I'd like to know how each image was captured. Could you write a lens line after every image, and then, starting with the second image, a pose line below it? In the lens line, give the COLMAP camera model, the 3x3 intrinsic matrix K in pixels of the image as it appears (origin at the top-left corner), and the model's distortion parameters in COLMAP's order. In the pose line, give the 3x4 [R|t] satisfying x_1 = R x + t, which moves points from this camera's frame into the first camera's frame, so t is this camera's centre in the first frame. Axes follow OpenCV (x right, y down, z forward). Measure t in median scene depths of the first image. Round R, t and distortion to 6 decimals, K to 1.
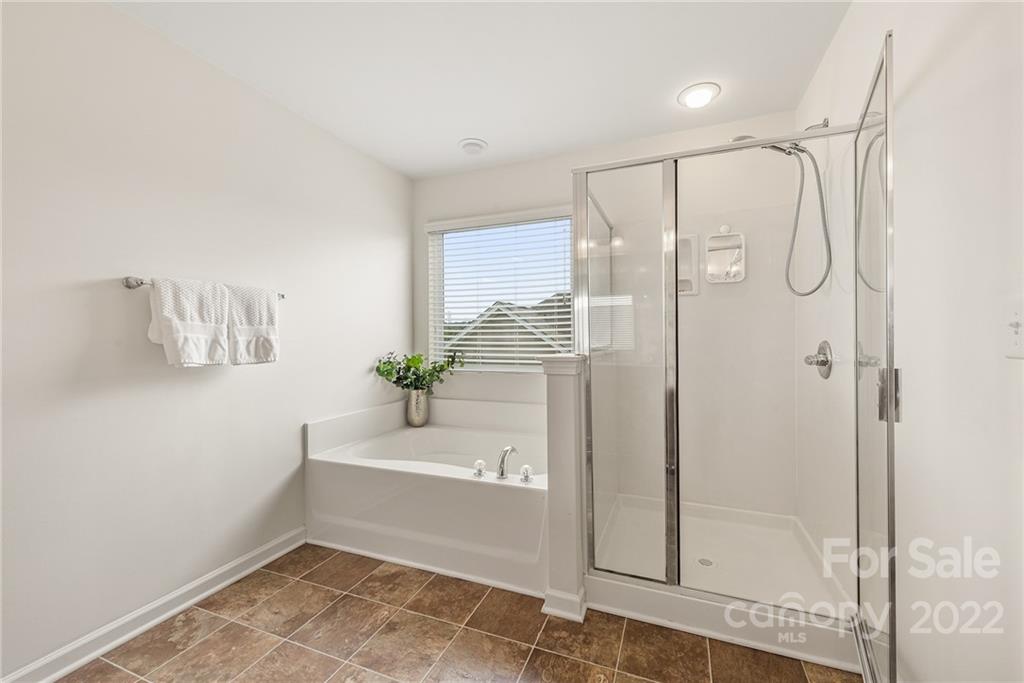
lens RADIAL K [[402.6, 0, 523.0], [0, 402.6, 341.6], [0, 0, 1]] dist [0.011642, -0.002127]
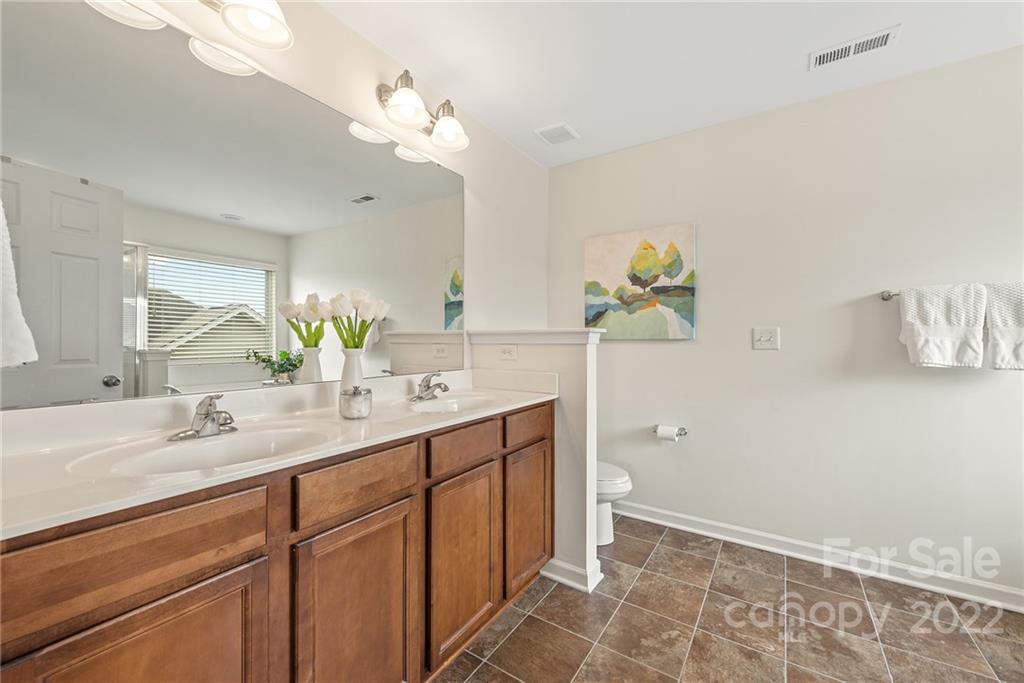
lens RADIAL K [[402.6, 0, 513.1], [0, 402.6, 341.6], [0, 0, 1]] dist [0.011642, -0.002127]
pose [[-0.213877, 0.009205, -0.976817, 0.472427], [-0.005156, 0.999931, 0.010551, -0.010868], [0.976847, 0.007294, -0.213814, 0.136726]]
